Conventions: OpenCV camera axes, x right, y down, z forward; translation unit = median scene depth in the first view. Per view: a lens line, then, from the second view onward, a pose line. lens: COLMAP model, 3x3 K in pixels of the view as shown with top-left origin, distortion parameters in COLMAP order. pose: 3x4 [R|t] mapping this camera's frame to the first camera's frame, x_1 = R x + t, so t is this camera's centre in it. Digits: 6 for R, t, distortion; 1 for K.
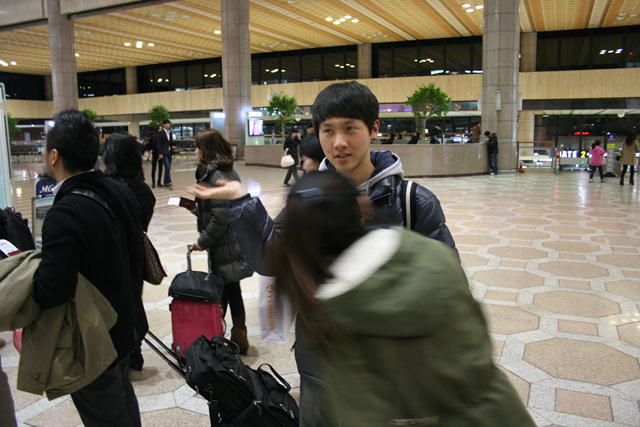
lens RADIAL K [[538.6, 0, 313.9], [0, 538.6, 217.0], [0, 0, 1]] dist [-0.150030, 0.120720]
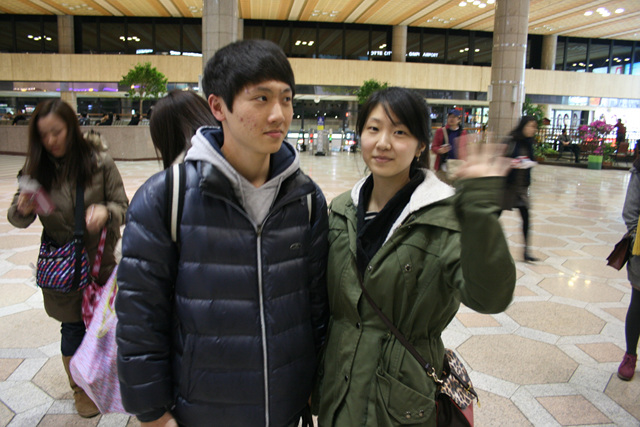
lens RADIAL K [[538.6, 0, 314.3], [0, 538.6, 218.8], [0, 0, 1]] dist [-0.150030, 0.120720]
pose [[0.847012, -0.070154, 0.526925, -0.537932], [0.050397, 0.997386, 0.051780, -0.028401], [-0.529180, -0.017302, 0.848333, 0.244868]]
